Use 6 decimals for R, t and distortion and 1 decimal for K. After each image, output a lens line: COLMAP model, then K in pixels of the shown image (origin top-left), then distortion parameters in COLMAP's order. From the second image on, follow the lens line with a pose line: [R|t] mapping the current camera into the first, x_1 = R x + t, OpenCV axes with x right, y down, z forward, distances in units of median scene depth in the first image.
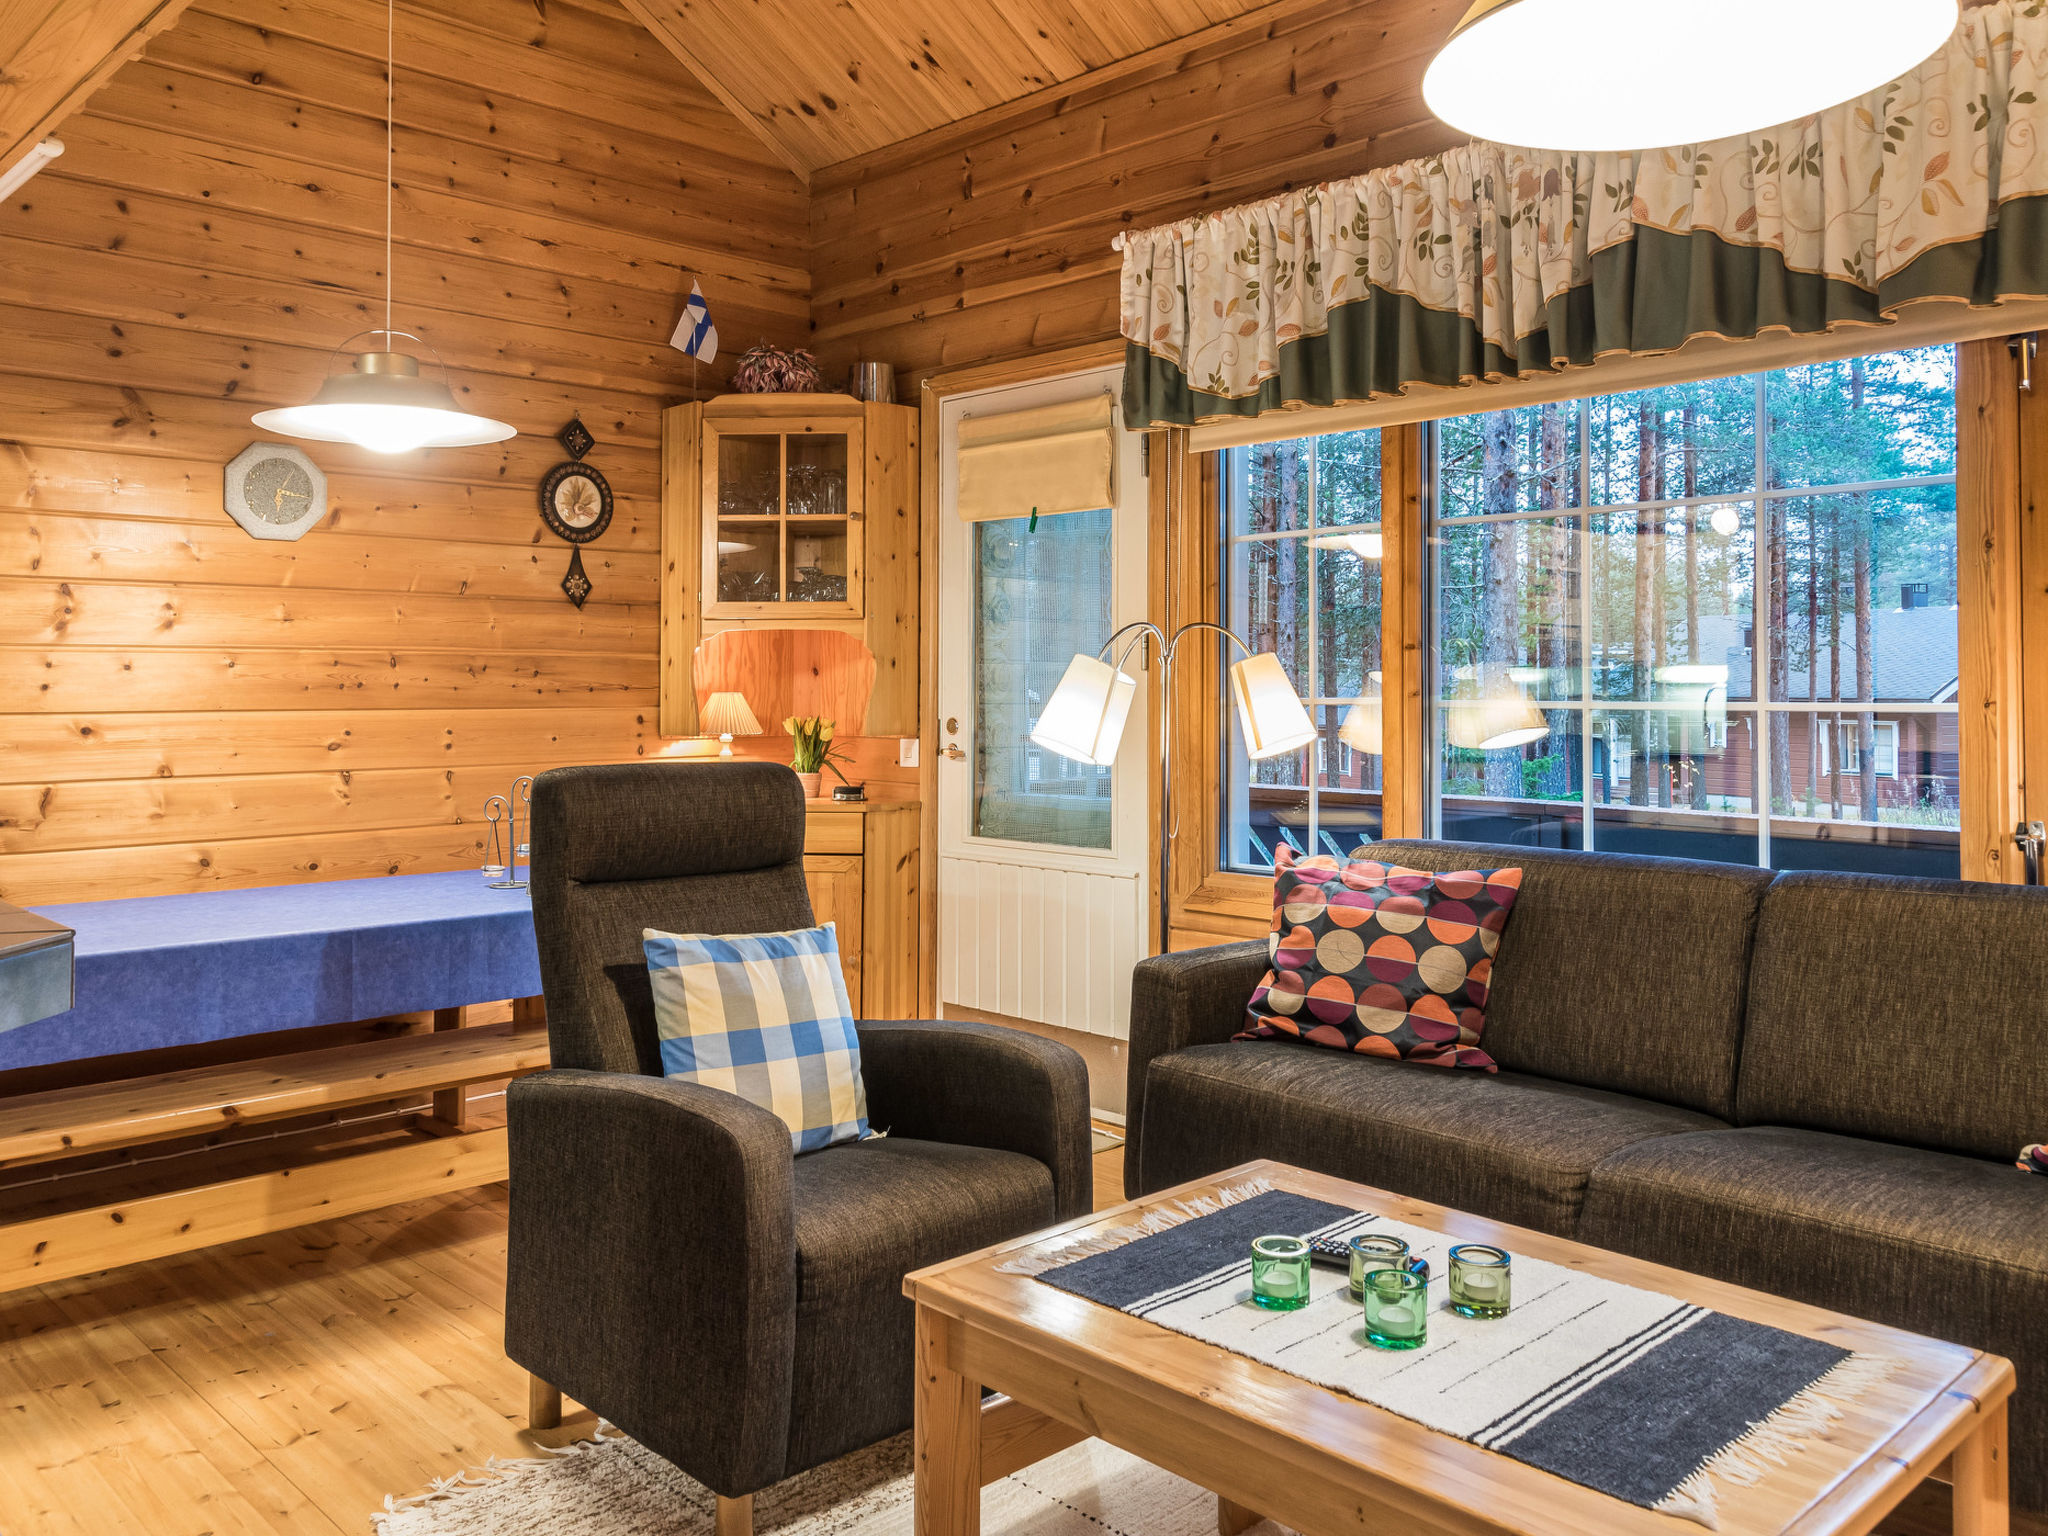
lens RADIAL K [[1609.8, 0, 1054.8], [0, 1609.8, 638.1], [0, 0, 1]] dist [0.030470, -0.001634]
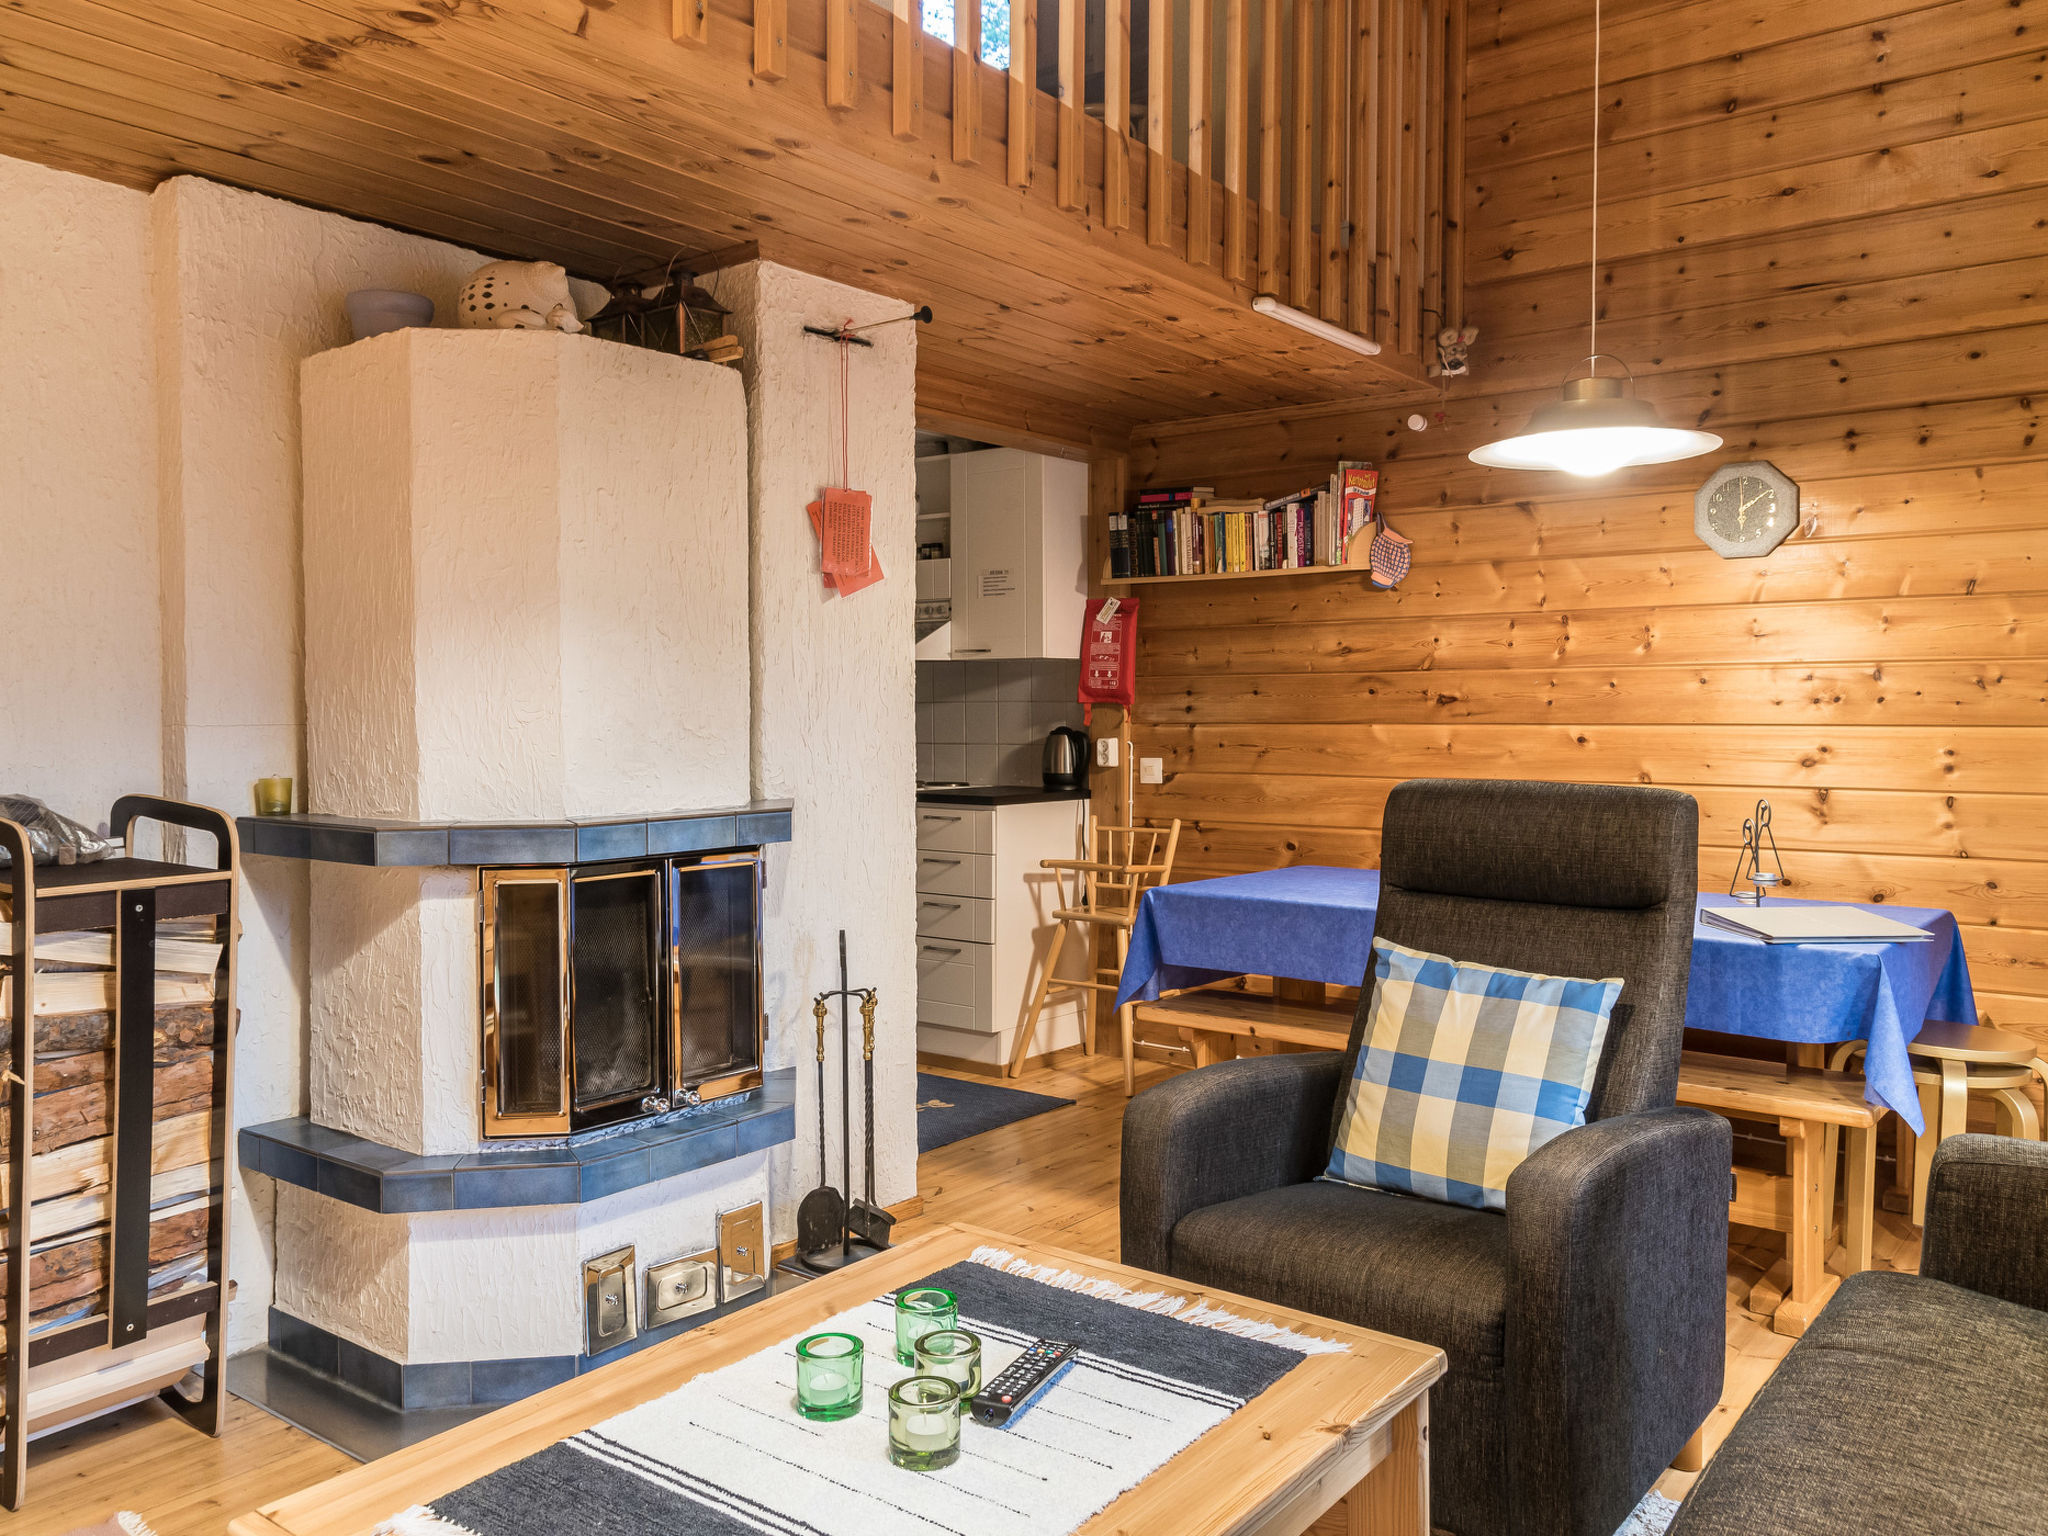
lens RADIAL K [[1600.0, 0, 1016.8], [0, 1600.0, 722.7], [0, 0, 1]] dist [0.031773, 0.000190]
pose [[0.138021, 0.010915, -0.990369, 0.451634], [0.031601, 0.999382, 0.015419, 0.012941], [0.989925, -0.033425, 0.137590, 0.397749]]
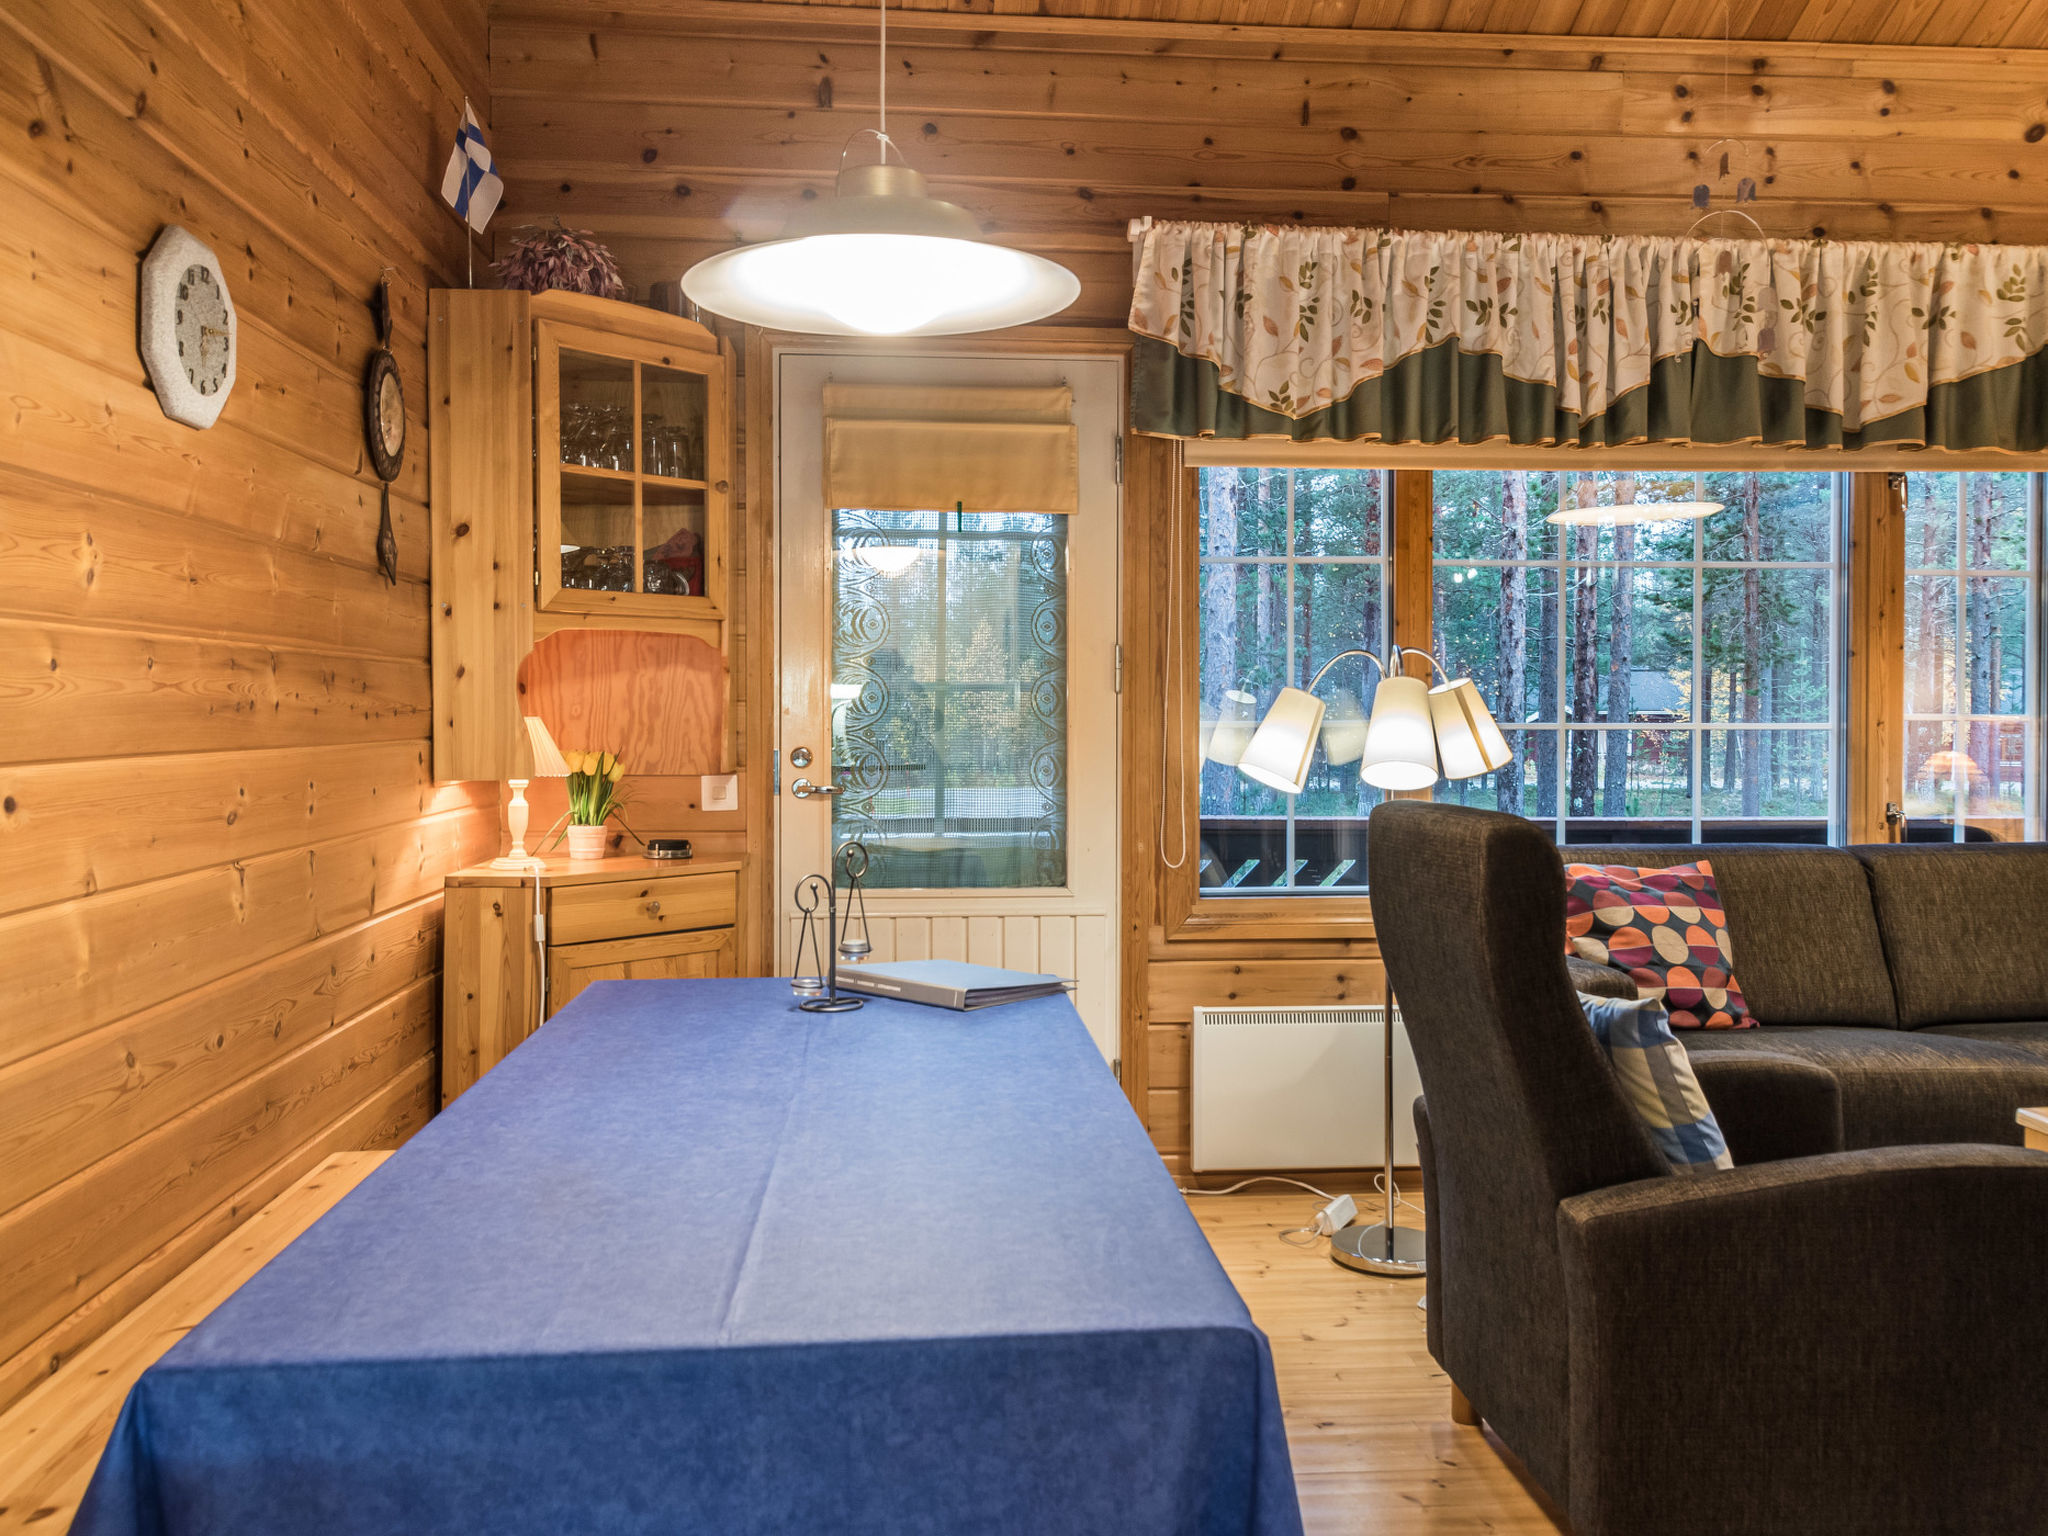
lens RADIAL K [[1600.0, 0, 1016.8], [0, 1600.0, 722.7], [0, 0, 1]] dist [0.031773, 0.000190]
pose [[0.638457, -0.004935, 0.769641, -0.709603], [-0.025207, 0.999309, 0.027318, 0.013741], [-0.769244, -0.036842, 0.637892, 0.459594]]
